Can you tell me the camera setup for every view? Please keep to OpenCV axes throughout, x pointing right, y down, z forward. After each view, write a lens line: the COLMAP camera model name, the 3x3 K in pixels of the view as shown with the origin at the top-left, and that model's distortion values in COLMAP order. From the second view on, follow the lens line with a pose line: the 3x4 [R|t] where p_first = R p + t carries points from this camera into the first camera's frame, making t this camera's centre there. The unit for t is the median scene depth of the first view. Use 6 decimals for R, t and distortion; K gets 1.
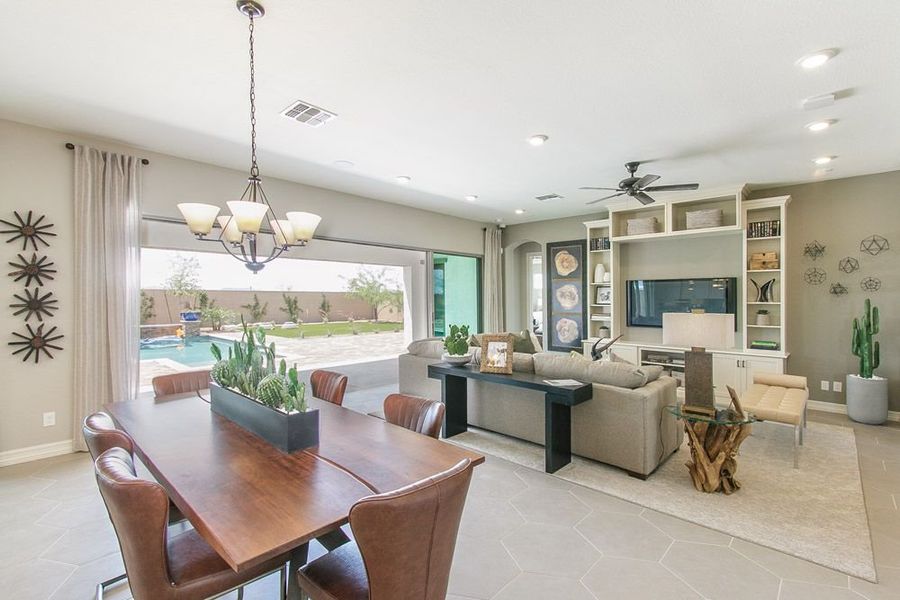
lens RADIAL K [[402.0, 0, 450.0], [0, 402.0, 300.0], [0, 0, 1]] dist [0.002083, 0.000403]
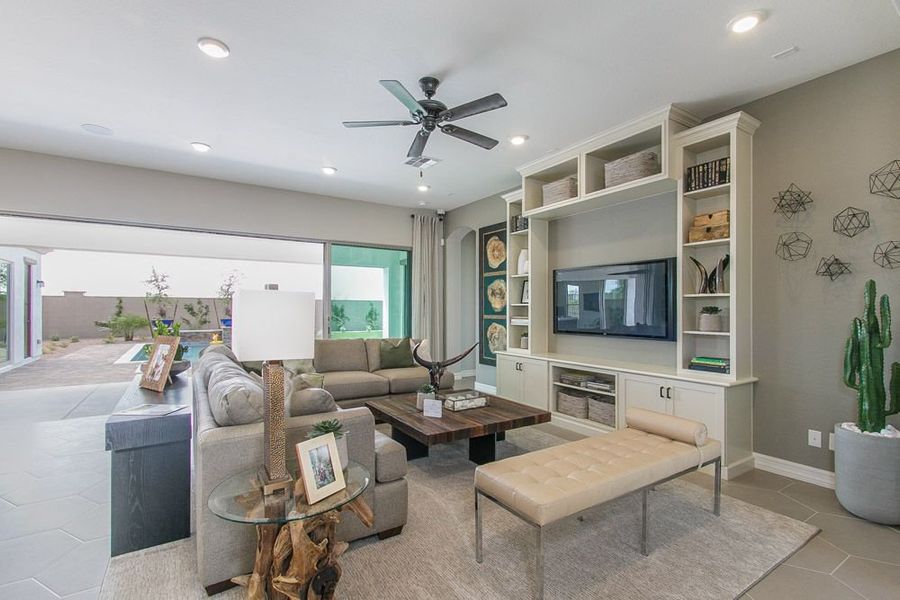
lens RADIAL K [[408.5, 0, 437.3], [0, 408.5, 309.0], [0, 0, 1]] dist [0.003216, 0.000420]
pose [[0.969918, -0.000161, -0.243432, 0.519312], [-0.001050, 0.999988, -0.004844, 0.031565], [0.243430, 0.004954, 0.969906, 0.288989]]
